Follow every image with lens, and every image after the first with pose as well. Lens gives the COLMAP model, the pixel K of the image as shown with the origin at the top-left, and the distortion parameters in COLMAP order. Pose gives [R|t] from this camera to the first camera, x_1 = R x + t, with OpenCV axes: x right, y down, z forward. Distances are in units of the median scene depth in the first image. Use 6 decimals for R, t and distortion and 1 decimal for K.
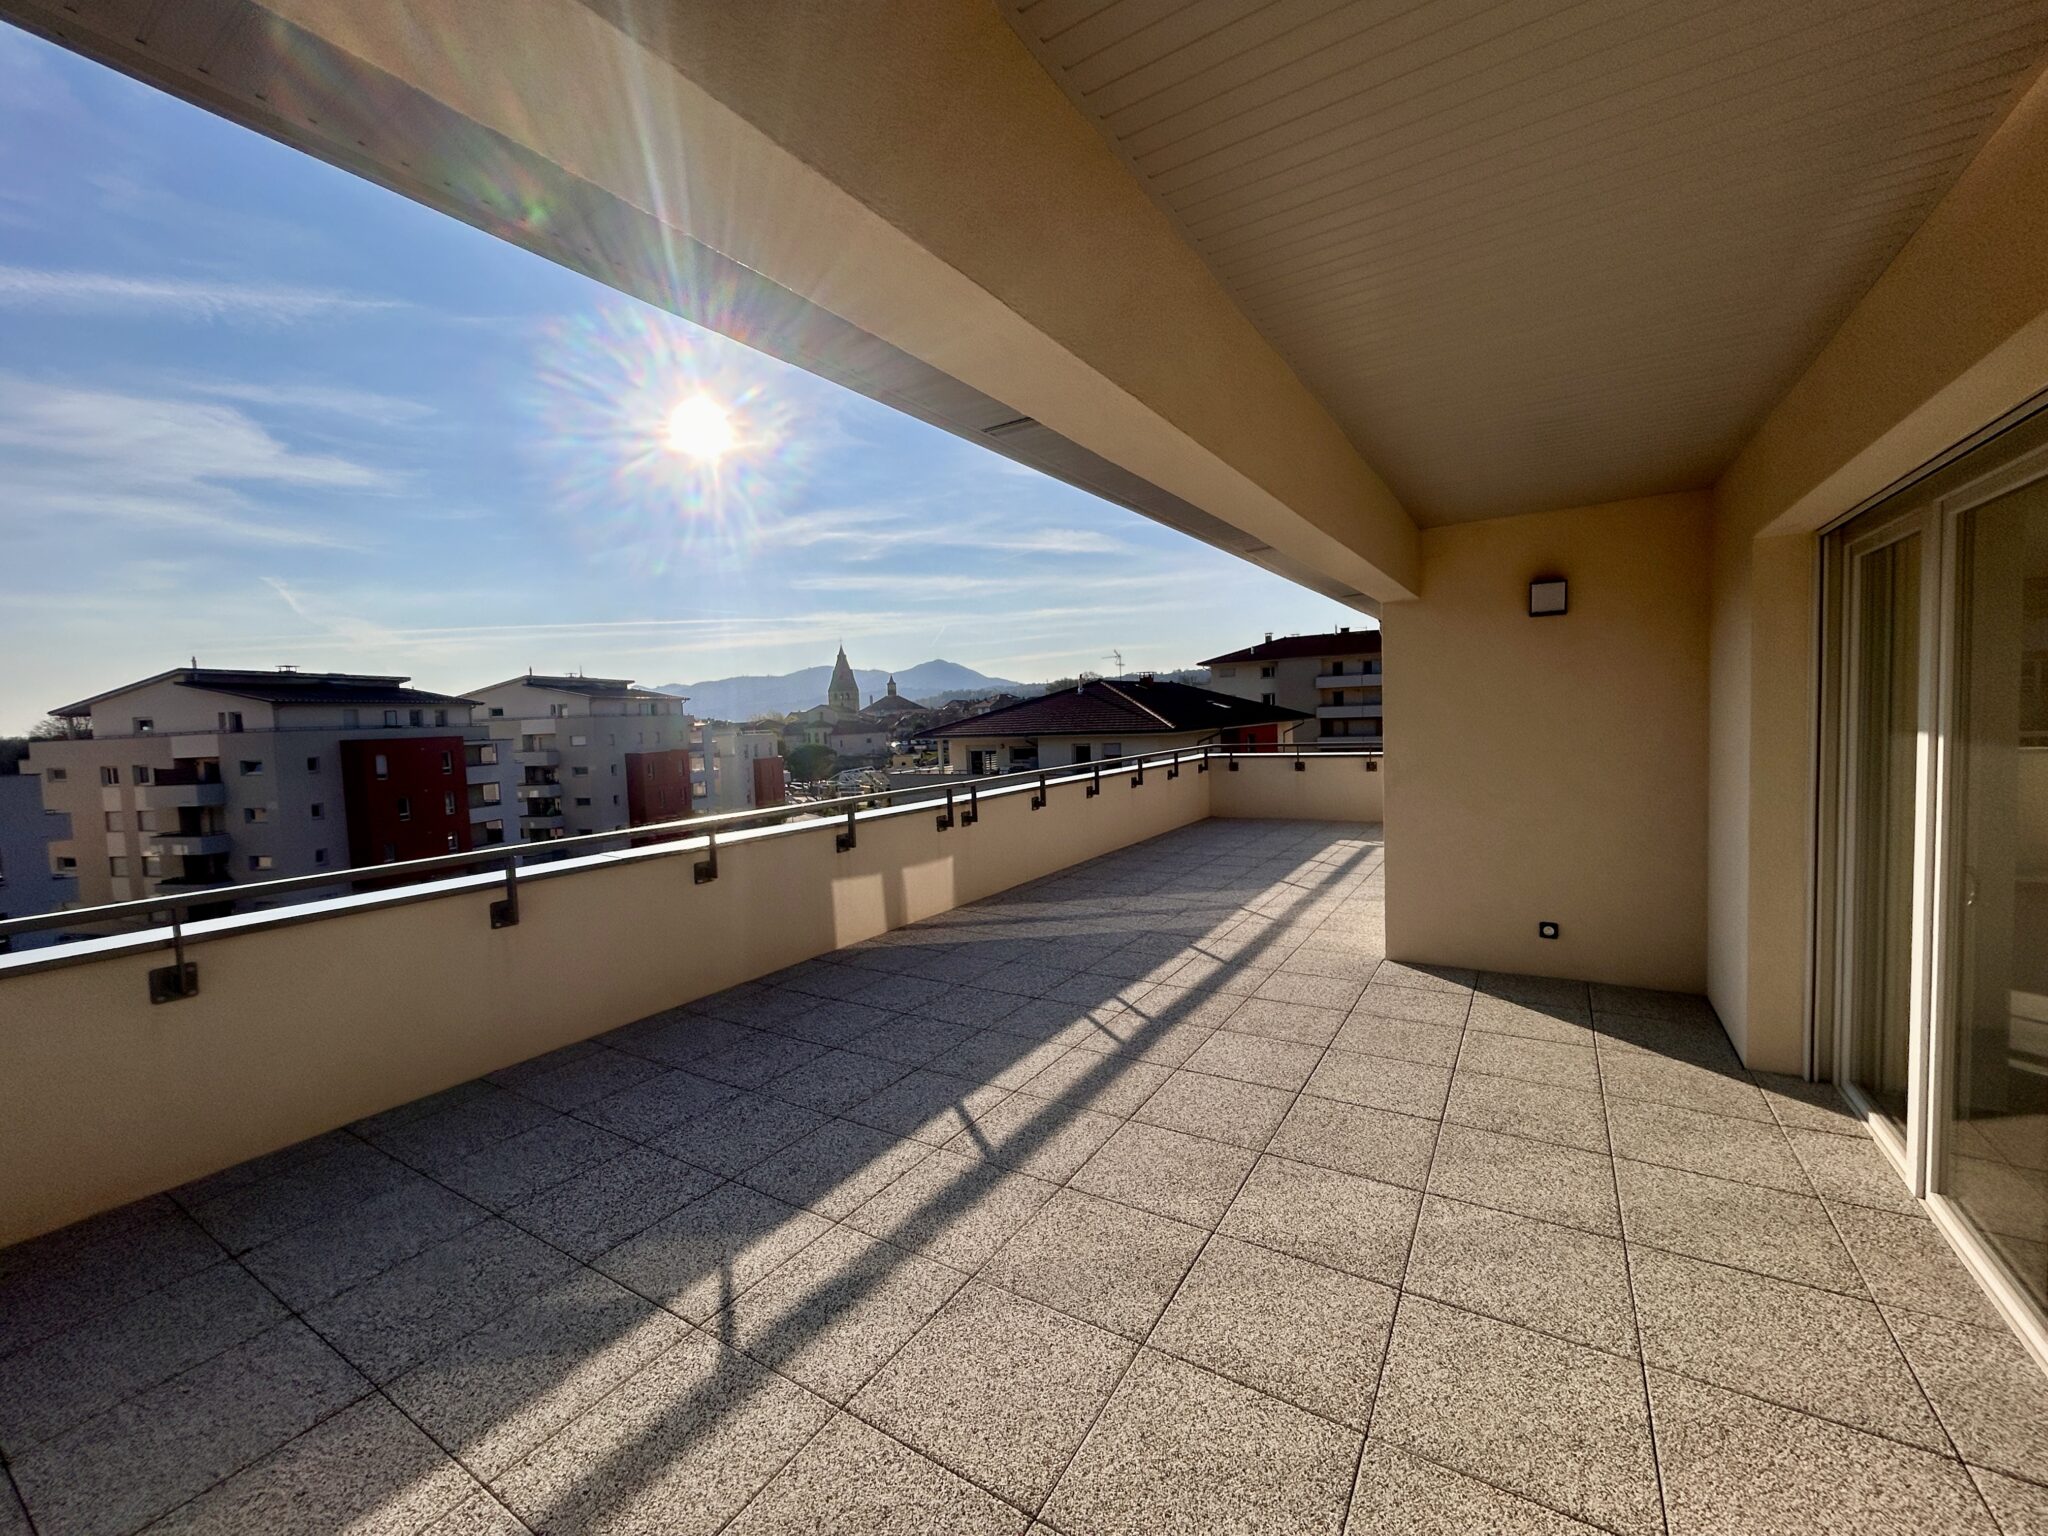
lens RADIAL K [[830.6, 0, 1011.4], [0, 830.6, 764.7], [0, 0, 1]] dist [-0.002077, -0.000506]
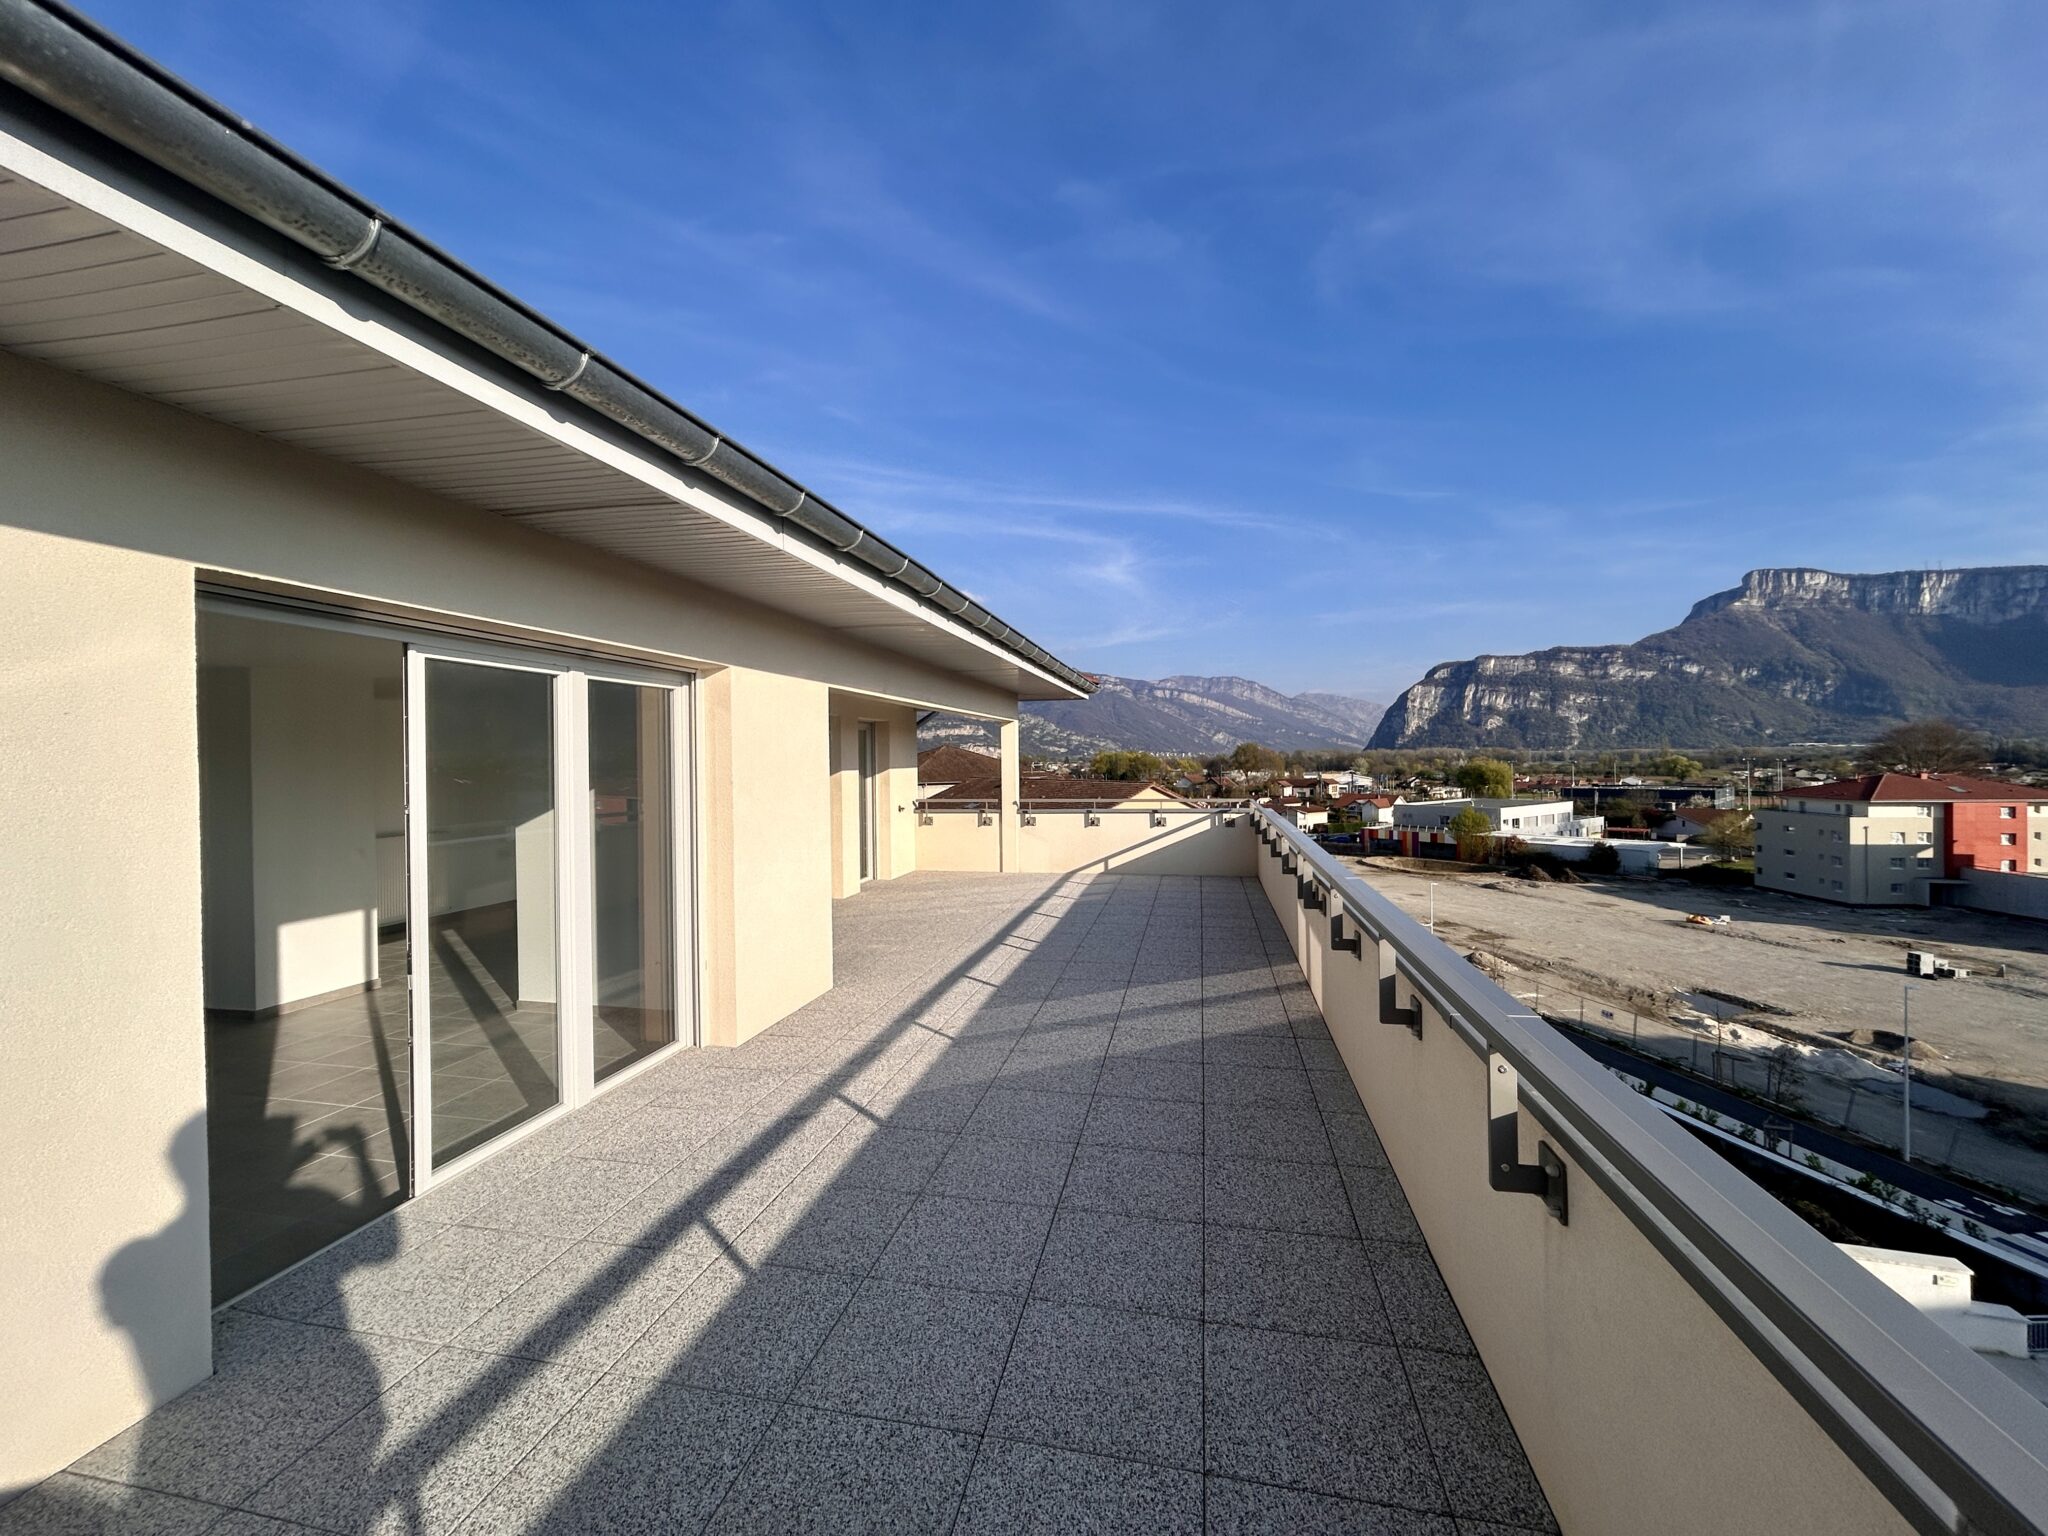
lens RADIAL K [[830.6, 0, 1024.8], [0, 830.6, 754.8], [0, 0, 1]] dist [-0.002077, -0.000506]
pose [[-0.936730, 0.048944, -0.346614, 0.709478], [0.027358, 0.997385, 0.066900, -0.199023], [0.348982, 0.053184, -0.935619, 2.625235]]
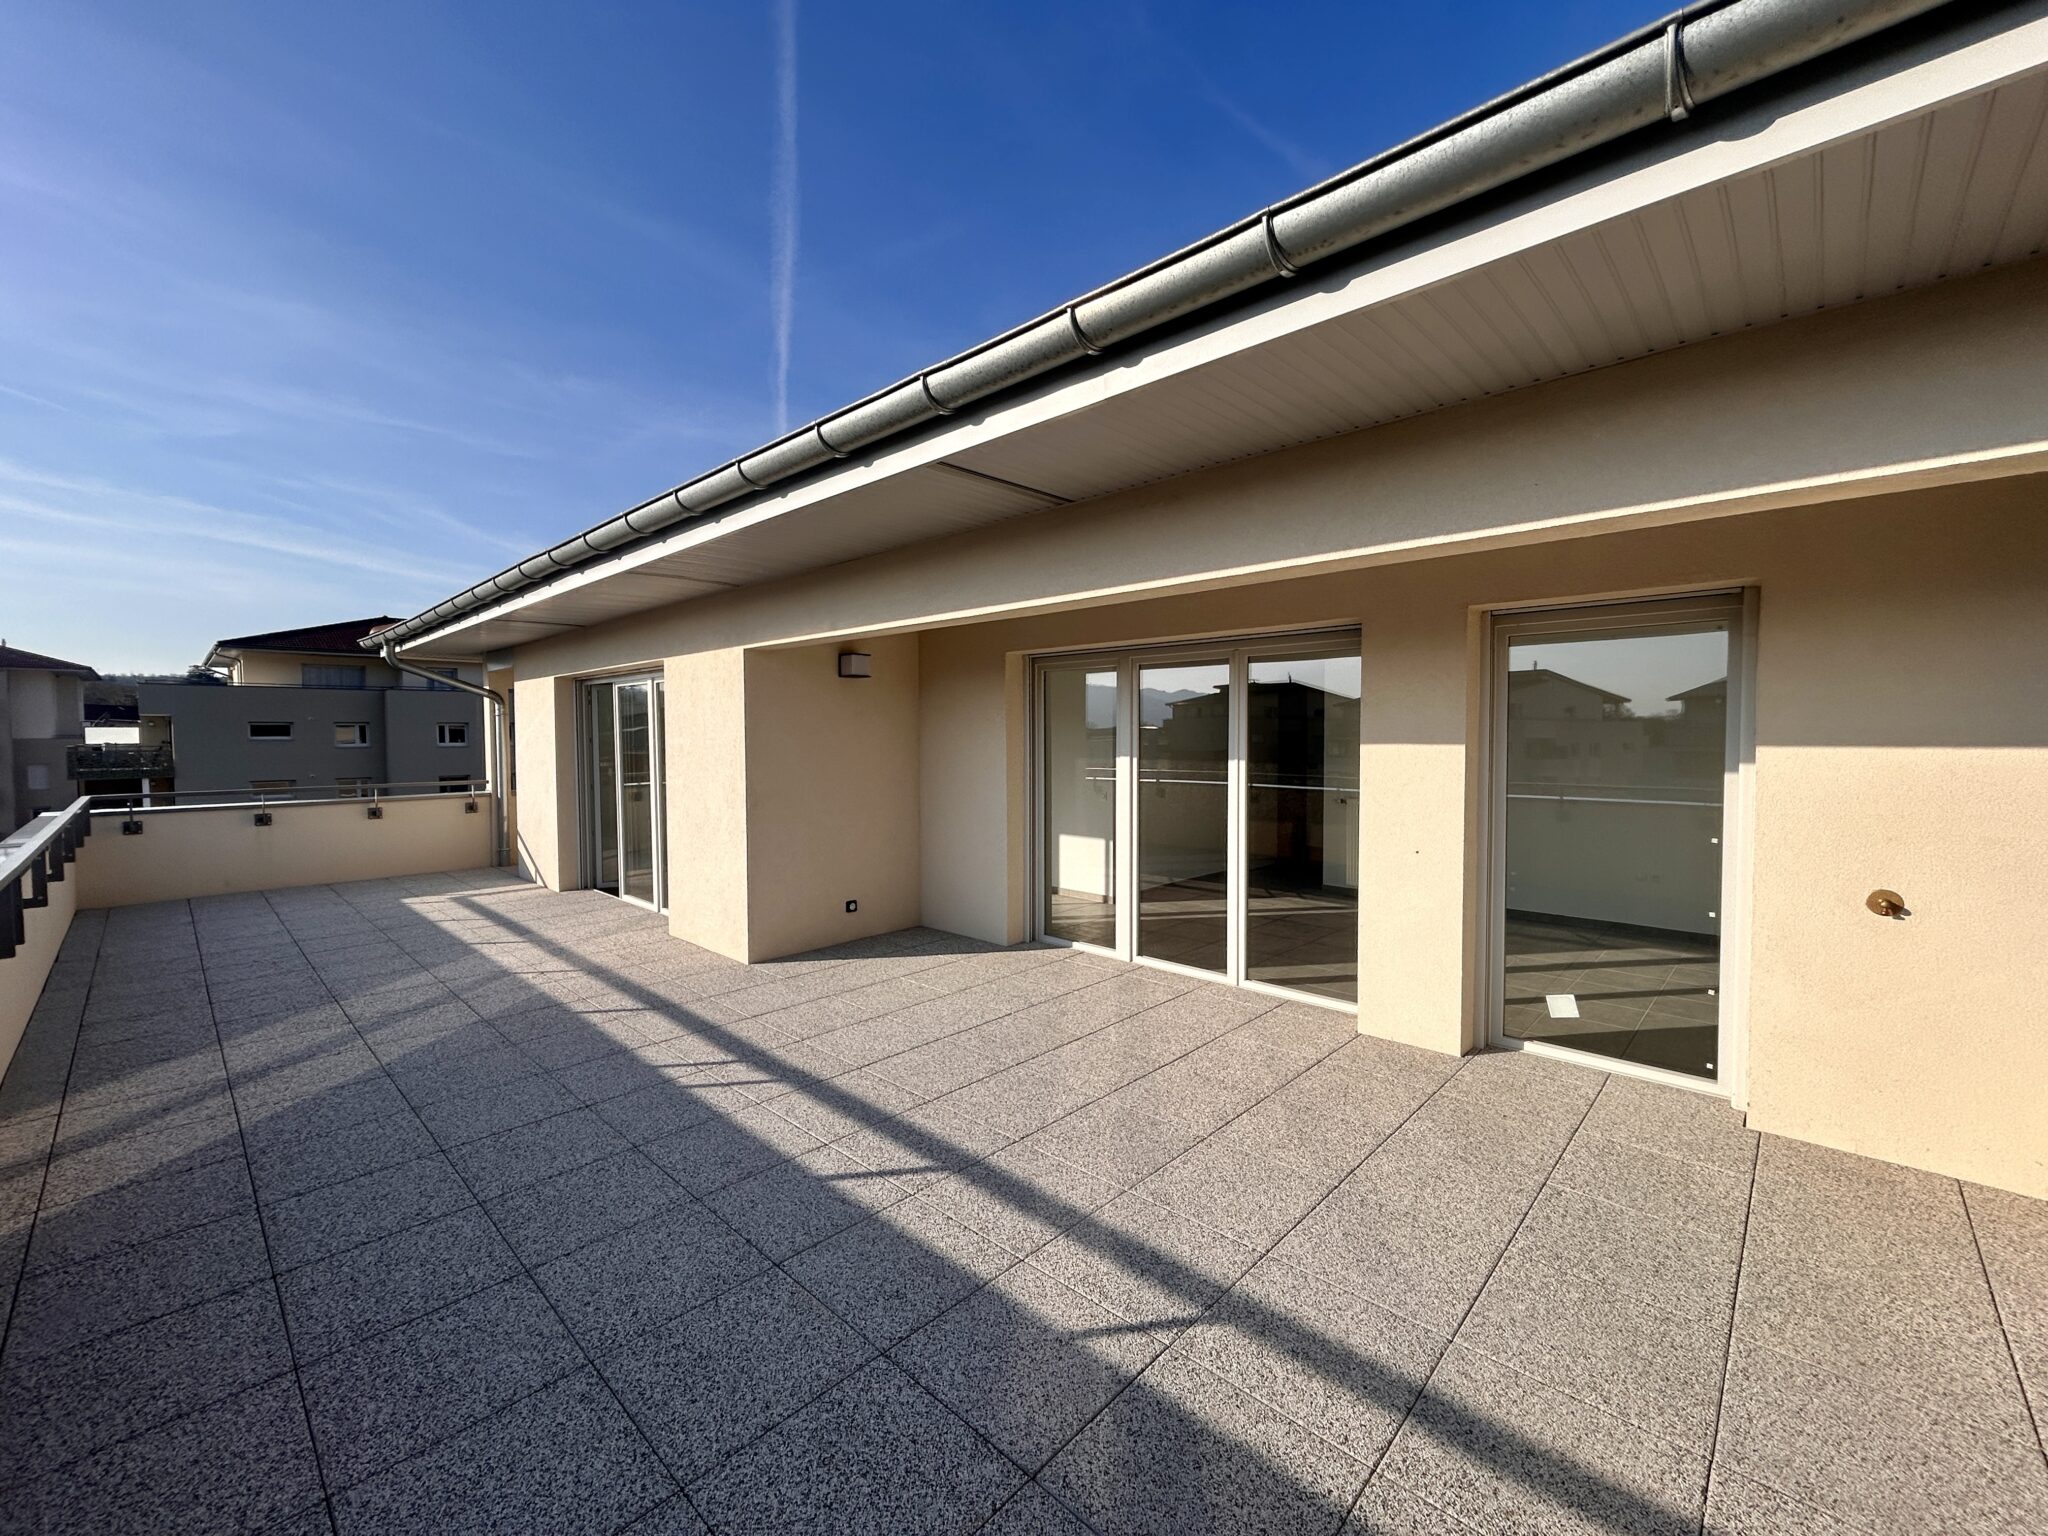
lens RADIAL K [[830.6, 0, 1023.9], [0, 830.6, 758.4], [0, 0, 1]] dist [-0.002077, -0.000506]
pose [[0.195322, 0.007929, 0.980707, -0.704838], [0.054530, 0.998333, -0.018932, -0.003299], [-0.979222, 0.057176, 0.194564, 0.478554]]
